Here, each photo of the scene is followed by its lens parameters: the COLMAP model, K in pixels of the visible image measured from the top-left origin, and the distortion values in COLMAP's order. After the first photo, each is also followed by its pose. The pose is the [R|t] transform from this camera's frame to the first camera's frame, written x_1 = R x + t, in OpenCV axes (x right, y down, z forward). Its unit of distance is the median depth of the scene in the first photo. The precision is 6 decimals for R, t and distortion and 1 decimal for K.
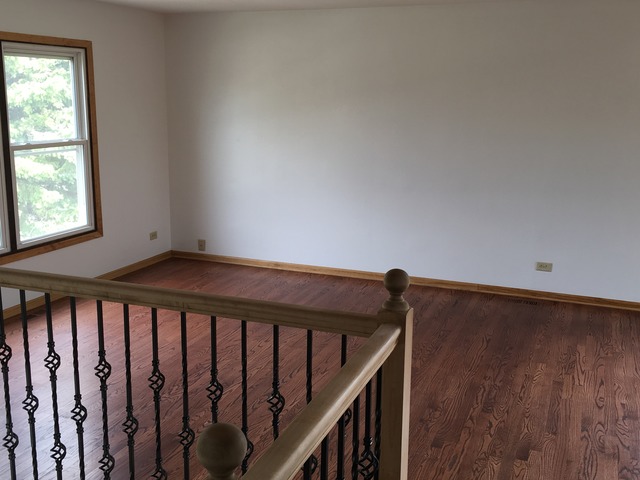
lens RADIAL K [[715.2, 0, 315.8], [0, 715.2, 236.4], [0, 0, 1]] dist [0.058981, 0.011056]
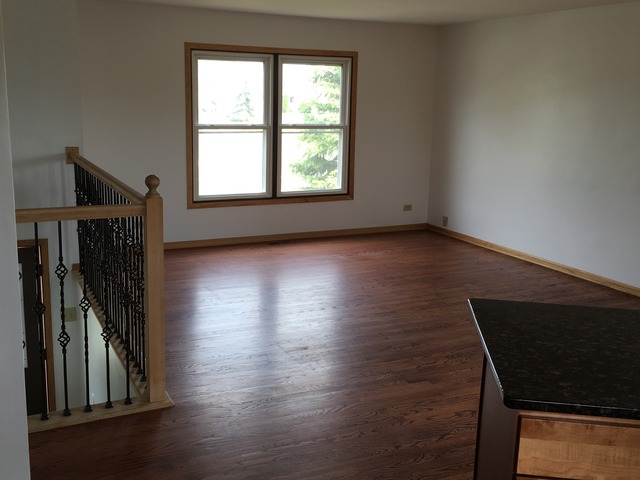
lens RADIAL K [[715.2, 0, 315.8], [0, 715.2, 236.4], [0, 0, 1]] dist [0.058981, 0.011056]
pose [[0.733982, 0.141565, -0.664252, 0.550885], [-0.150686, 0.987603, 0.043973, 0.019660], [0.662242, 0.067818, 0.746214, -0.017964]]
